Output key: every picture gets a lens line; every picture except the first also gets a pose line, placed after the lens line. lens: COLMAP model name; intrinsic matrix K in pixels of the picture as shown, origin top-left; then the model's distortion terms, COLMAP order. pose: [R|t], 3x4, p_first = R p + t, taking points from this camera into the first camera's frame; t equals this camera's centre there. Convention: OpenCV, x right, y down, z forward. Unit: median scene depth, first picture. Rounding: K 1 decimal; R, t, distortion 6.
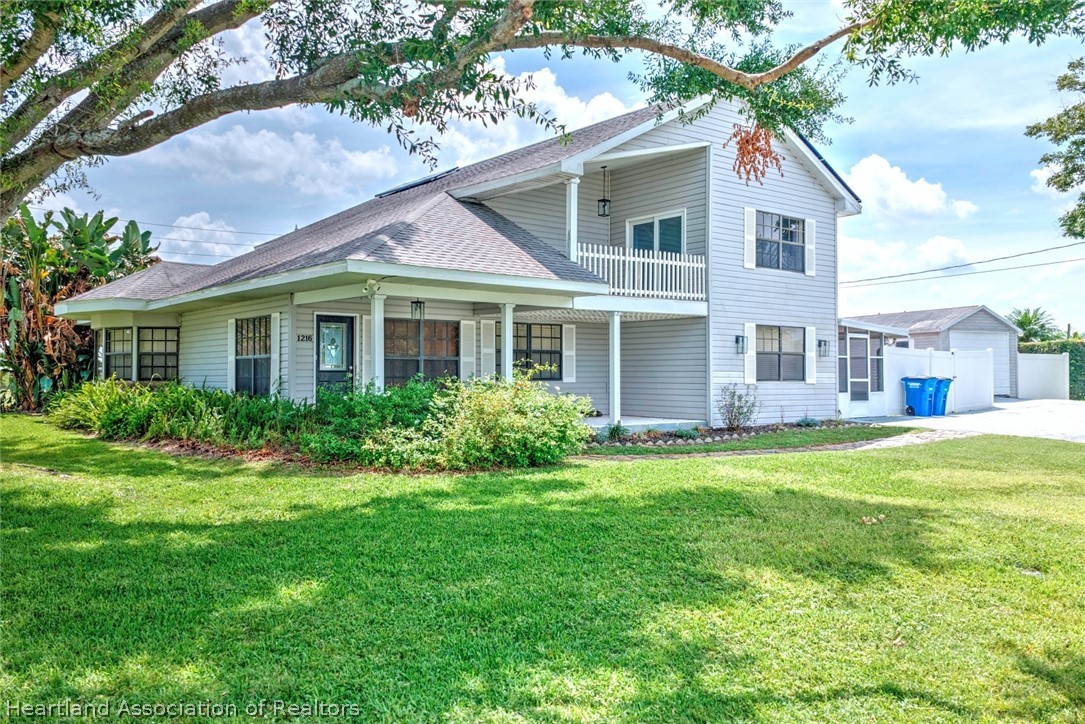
lens RADIAL K [[889.1, 0, 543.7], [0, 889.1, 366.8], [0, 0, 1]] dist [0.063637, -0.050725]
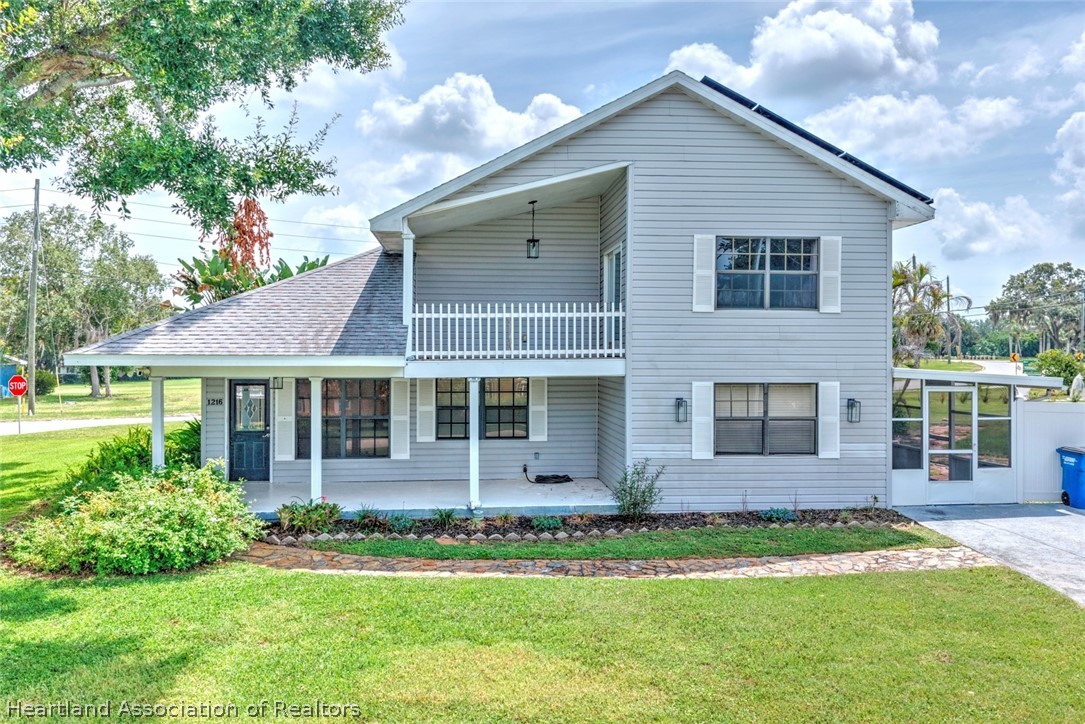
lens RADIAL K [[889.1, 0, 547.0], [0, 889.1, 355.5], [0, 0, 1]] dist [0.063637, -0.050725]
pose [[0.837997, 0.001418, -0.545673, 0.538450], [0.006034, 0.999911, 0.011866, -0.081311], [0.545641, -0.013236, 0.837914, 0.265584]]
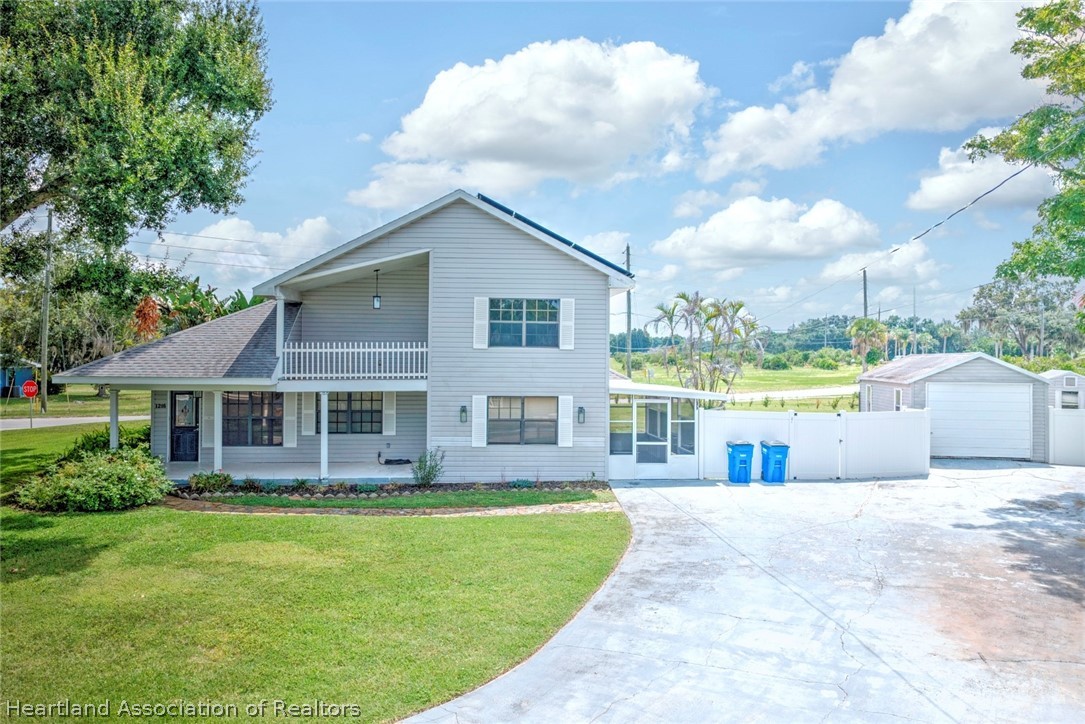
lens RADIAL K [[889.1, 0, 541.4], [0, 889.1, 358.4], [0, 0, 1]] dist [0.063637, -0.050725]
pose [[0.826688, 0.008534, -0.562595, 0.946618], [-0.000643, 0.999899, 0.014222, -0.112981], [0.562660, -0.011395, 0.826610, 0.078025]]
